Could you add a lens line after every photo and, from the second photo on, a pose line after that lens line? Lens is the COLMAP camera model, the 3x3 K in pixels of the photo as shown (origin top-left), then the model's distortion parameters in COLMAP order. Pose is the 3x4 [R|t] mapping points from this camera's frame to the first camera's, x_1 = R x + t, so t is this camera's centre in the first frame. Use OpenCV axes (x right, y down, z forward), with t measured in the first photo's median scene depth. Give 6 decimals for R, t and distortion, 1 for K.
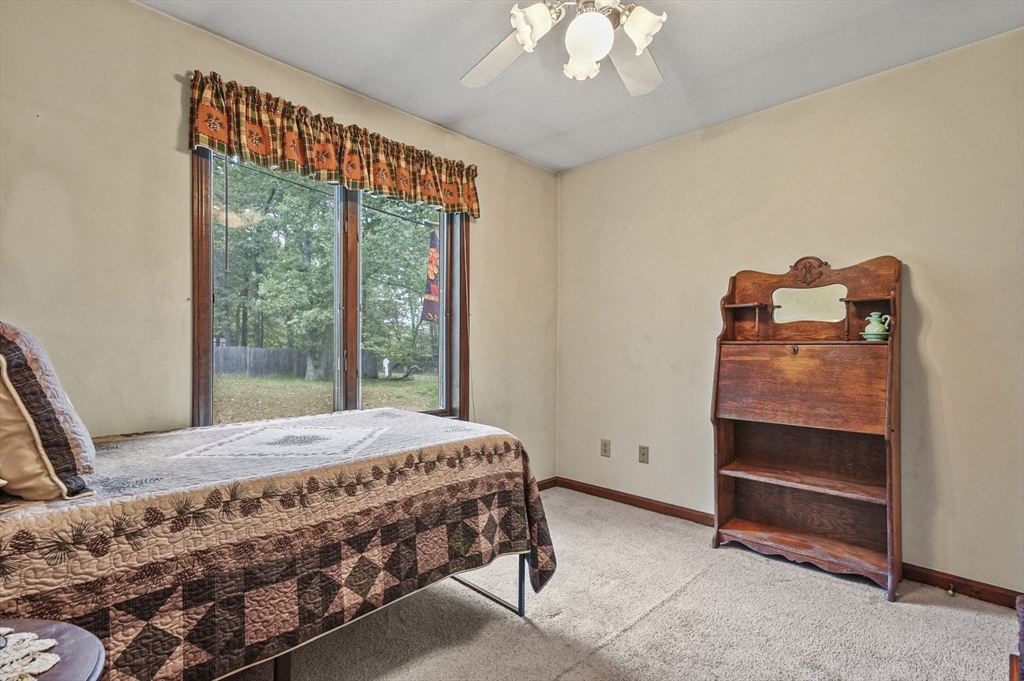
lens RADIAL K [[495.4, 0, 516.3], [0, 495.4, 342.4], [0, 0, 1]] dist [0.006591, 0.015592]
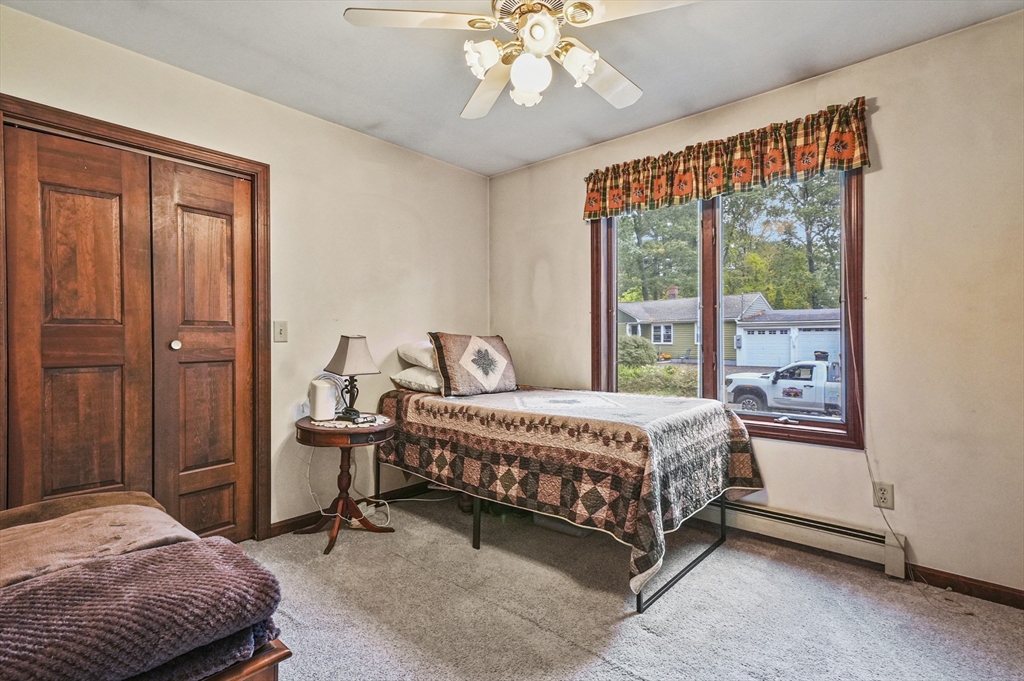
lens RADIAL K [[495.4, 0, 516.3], [0, 495.4, 342.4], [0, 0, 1]] dist [0.006591, 0.015592]
pose [[0.046091, -0.007313, -0.998910, 1.127071], [0.000759, 0.999973, -0.007285, 0.023061], [0.998937, -0.000422, 0.046096, 0.807105]]
